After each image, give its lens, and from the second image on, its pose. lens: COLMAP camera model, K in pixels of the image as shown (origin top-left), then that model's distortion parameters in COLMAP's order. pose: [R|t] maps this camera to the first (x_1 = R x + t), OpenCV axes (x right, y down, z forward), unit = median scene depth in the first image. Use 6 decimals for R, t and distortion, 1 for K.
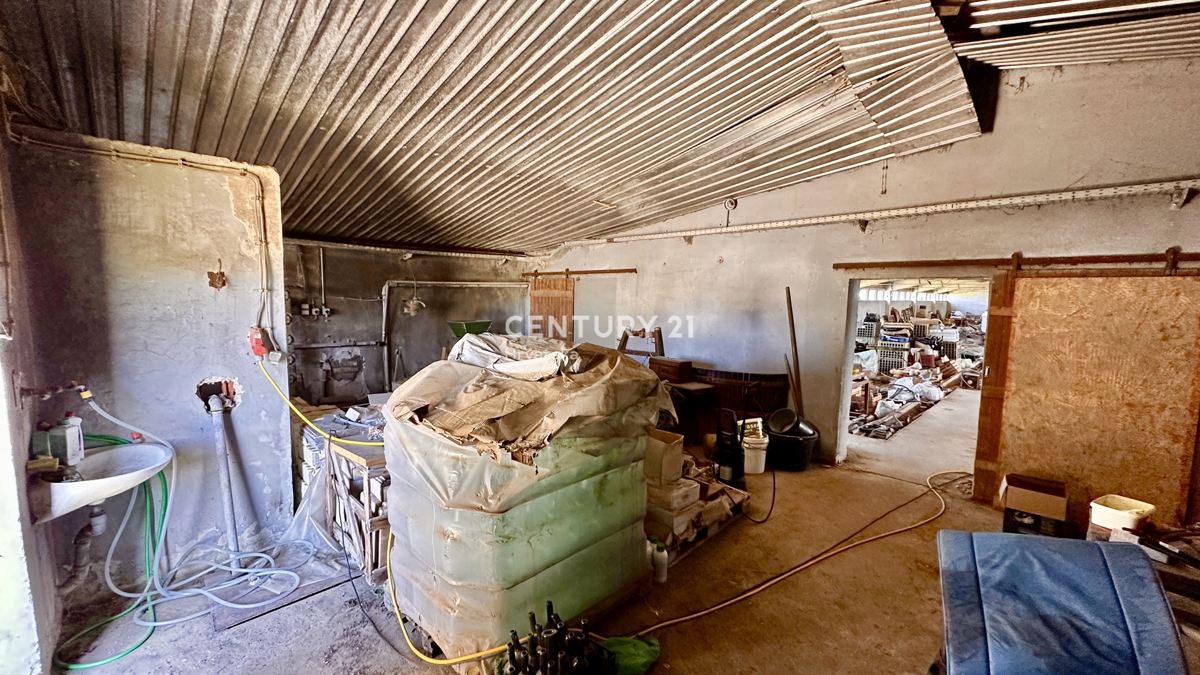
lens RADIAL K [[473.7, 0, 600.9], [0, 473.7, 332.4], [0, 0, 1]] dist [-0.002637, -0.000229]
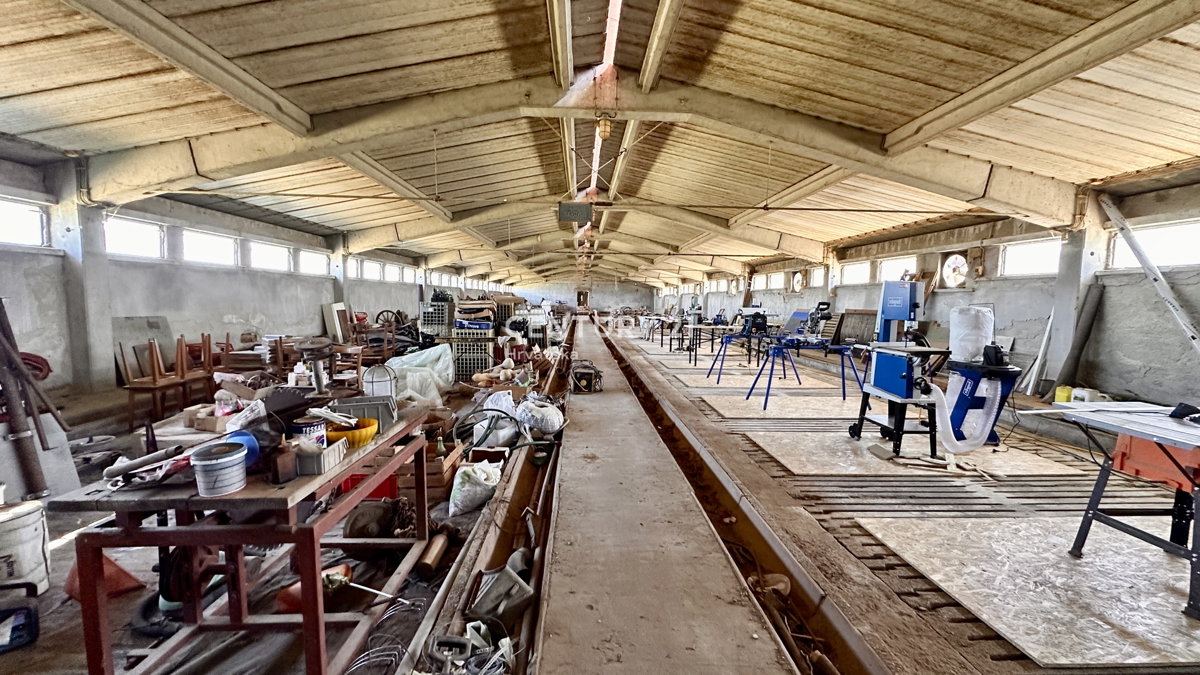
lens RADIAL K [[473.7, 0, 599.5], [0, 473.7, 334.8], [0, 0, 1]] dist [-0.002637, -0.000229]
pose [[0.678216, -0.060491, 0.732369, 0.257313], [0.053675, 0.998022, 0.032727, 0.015471], [-0.732900, 0.017114, 0.680121, 0.427966]]
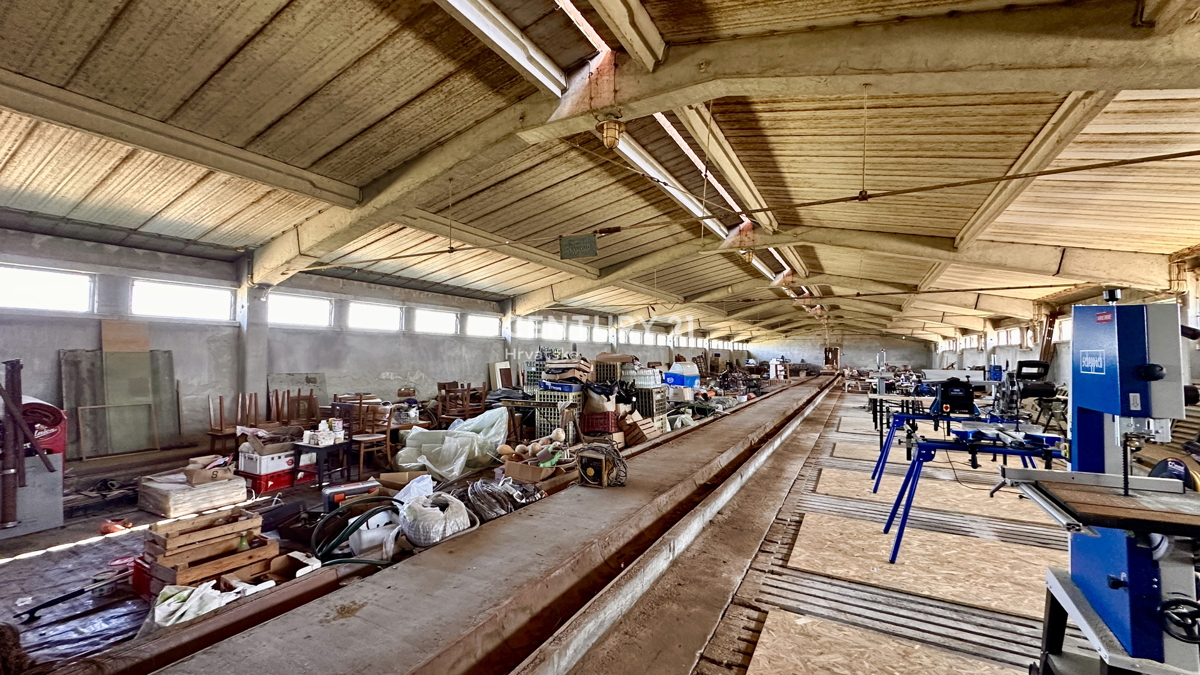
lens RADIAL K [[473.7, 0, 599.8], [0, 473.7, 336.0], [0, 0, 1]] dist [-0.002637, -0.000229]
pose [[0.960279, 0.002742, 0.279029, 0.516390], [0.029117, 0.993509, -0.109968, 0.017882], [-0.277519, 0.113724, 0.953965, 0.418281]]
